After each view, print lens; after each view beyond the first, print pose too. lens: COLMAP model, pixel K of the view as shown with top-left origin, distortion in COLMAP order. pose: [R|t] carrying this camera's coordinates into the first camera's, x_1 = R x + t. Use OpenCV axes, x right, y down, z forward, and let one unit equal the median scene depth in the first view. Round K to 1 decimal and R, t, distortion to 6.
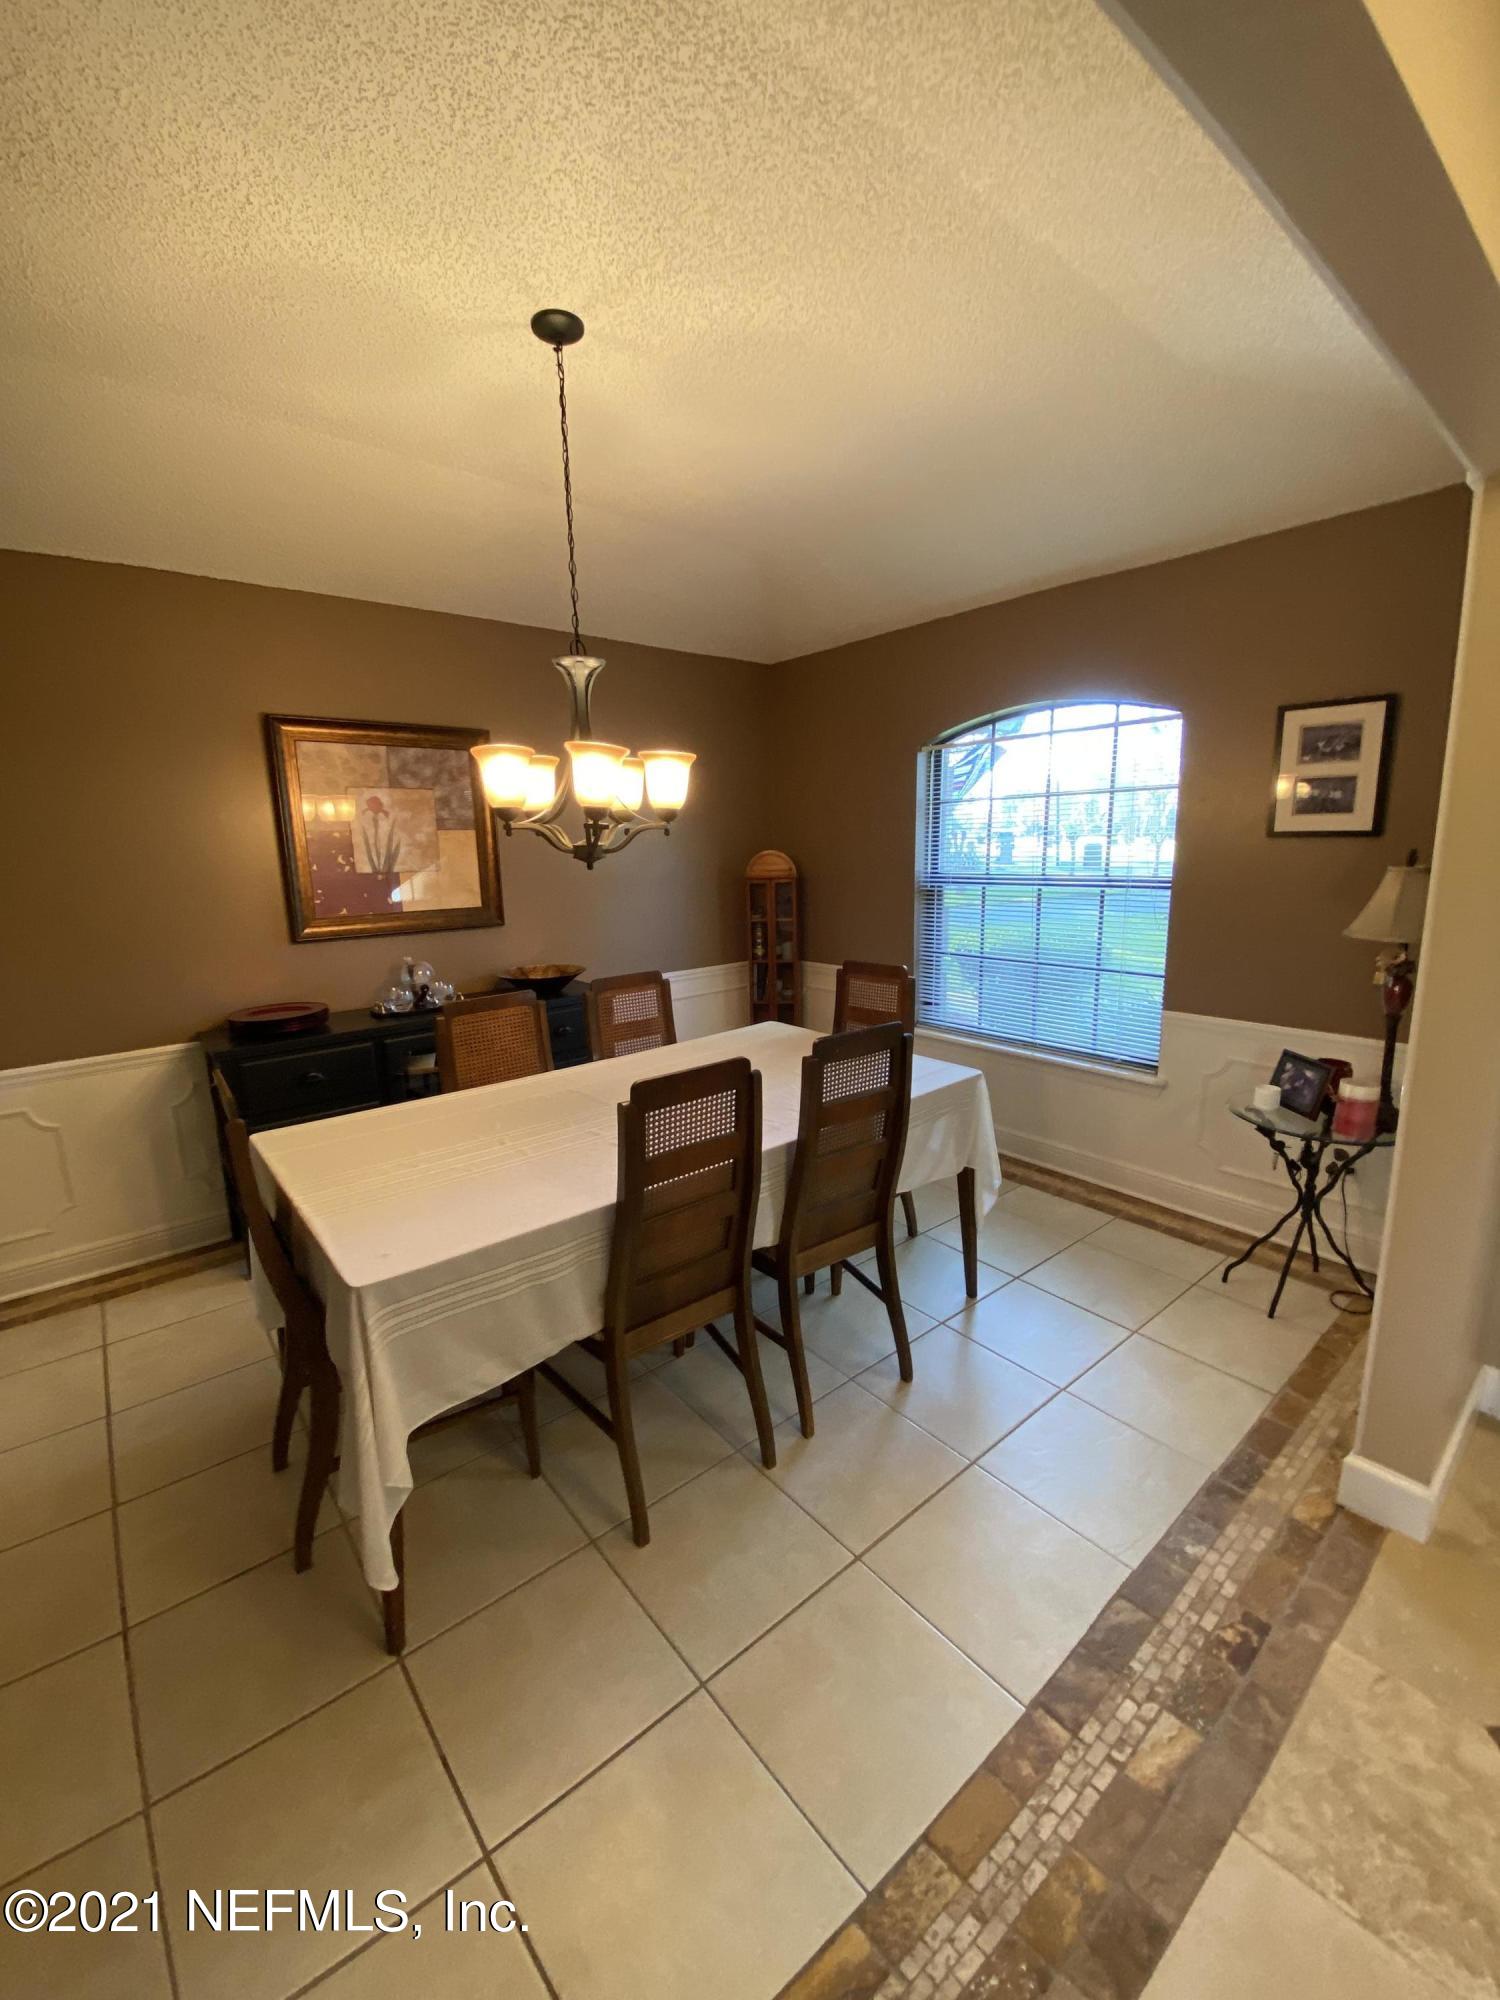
lens RADIAL K [[802.9, 0, 750.0], [0, 802.9, 1000.0], [0, 0, 1]] dist [-0.010479, -0.000053]
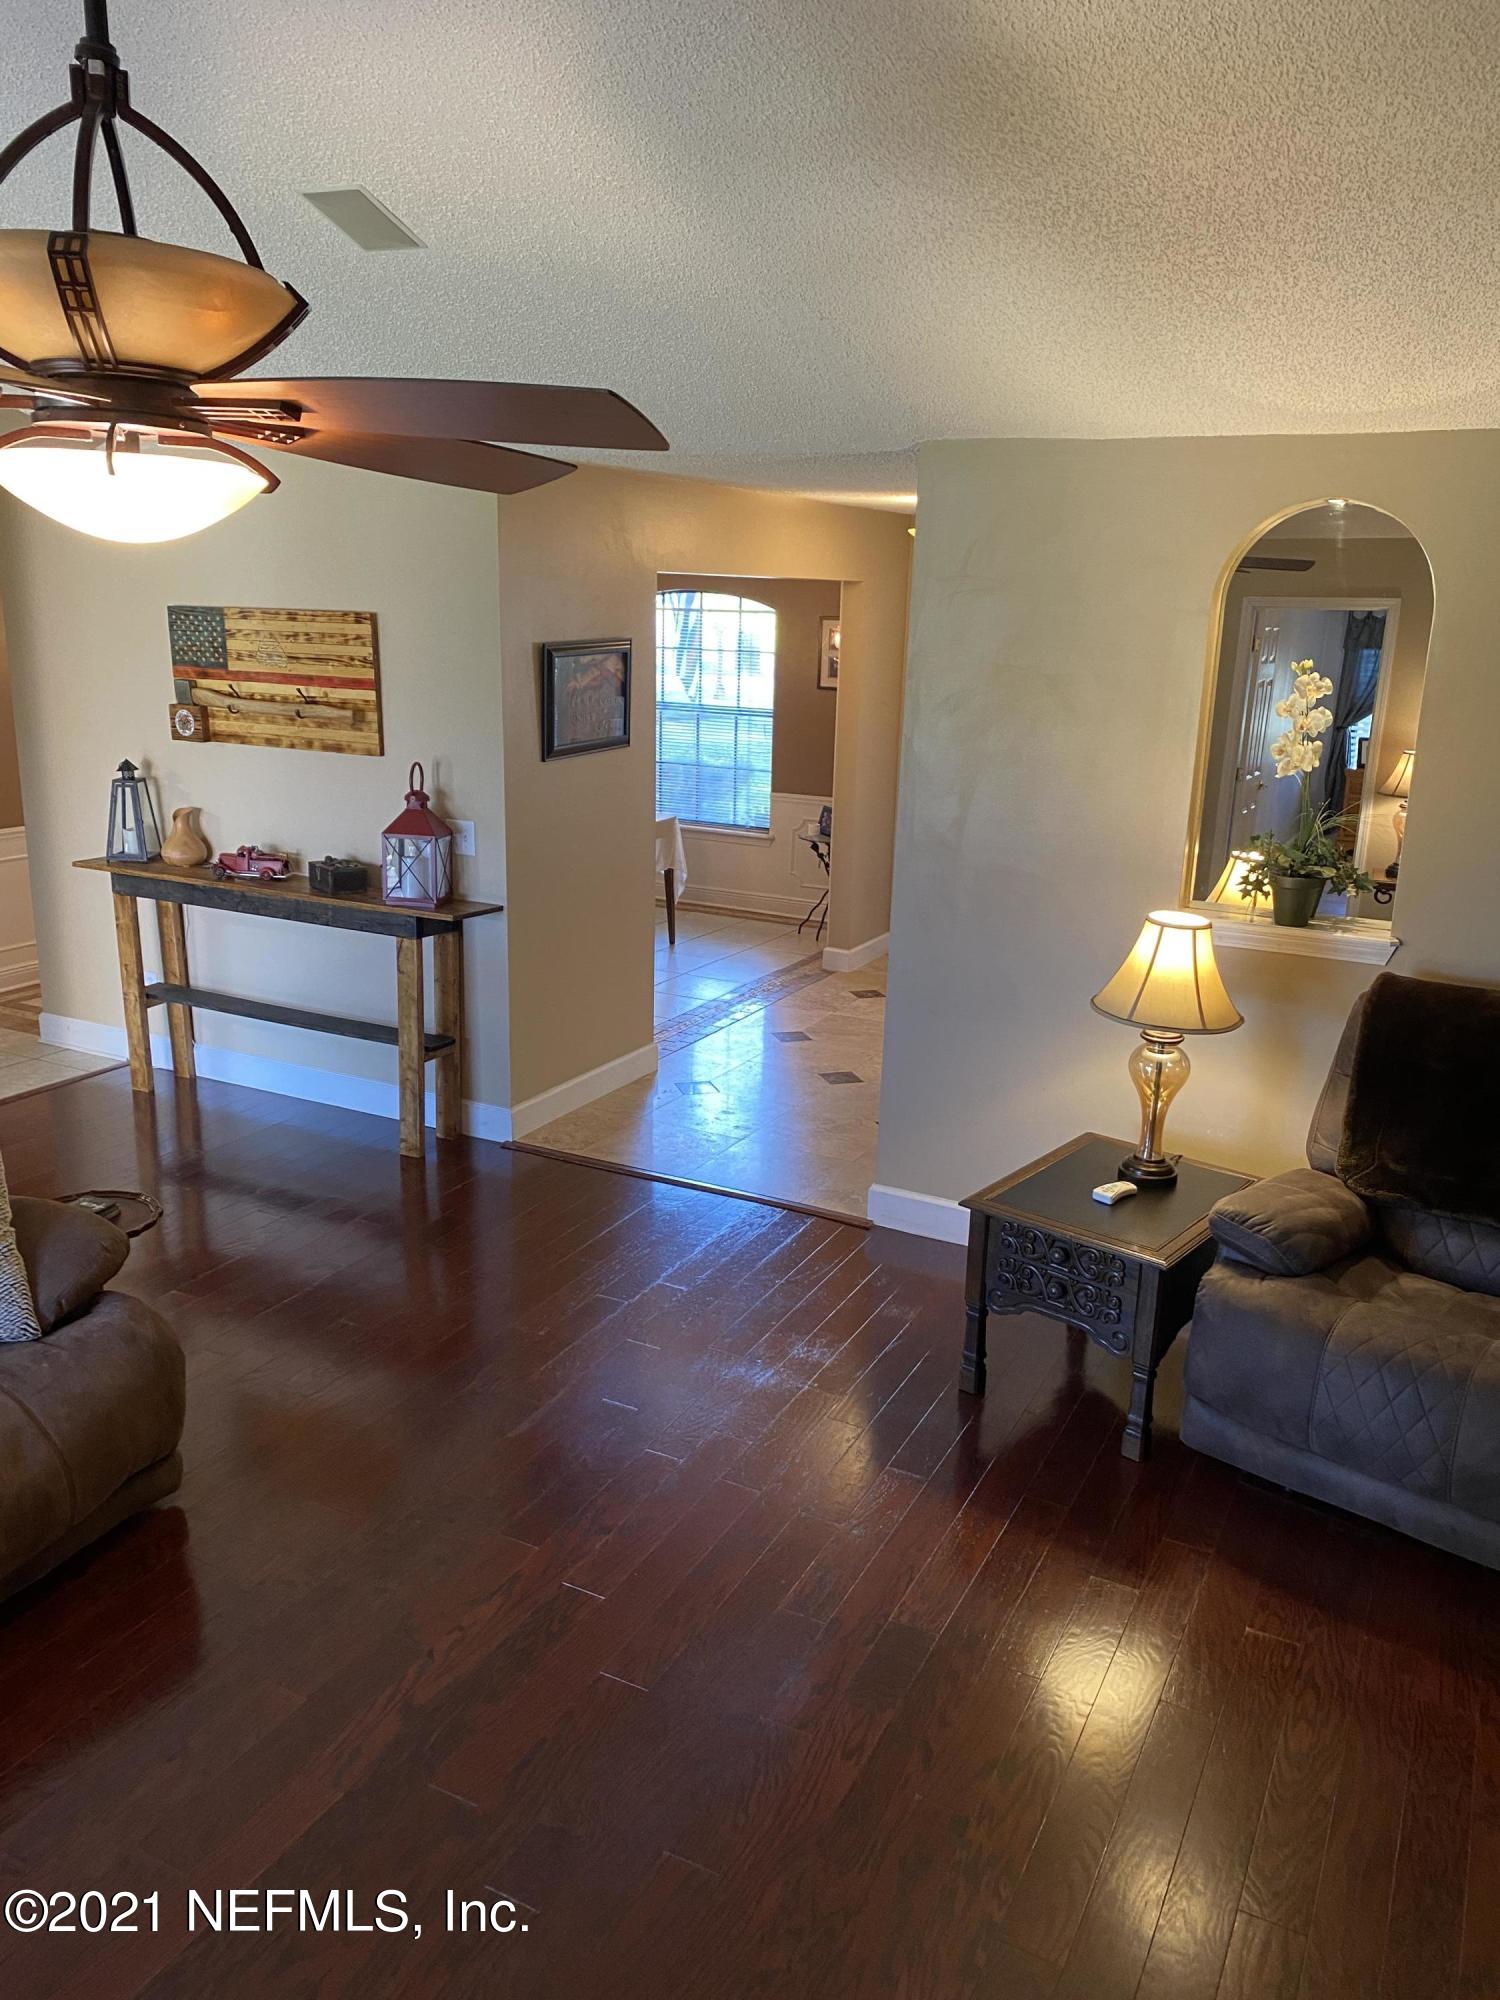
lens RADIAL K [[1523.3, 0, 750.0], [0, 1523.3, 1000.0], [0, 0, 1]] dist [0.043927, -0.004532]
pose [[0.917391, -0.055952, 0.394035, -0.806302], [0.024142, 0.996069, 0.085232, 0.177619], [-0.397255, -0.068679, 0.915135, -1.940275]]
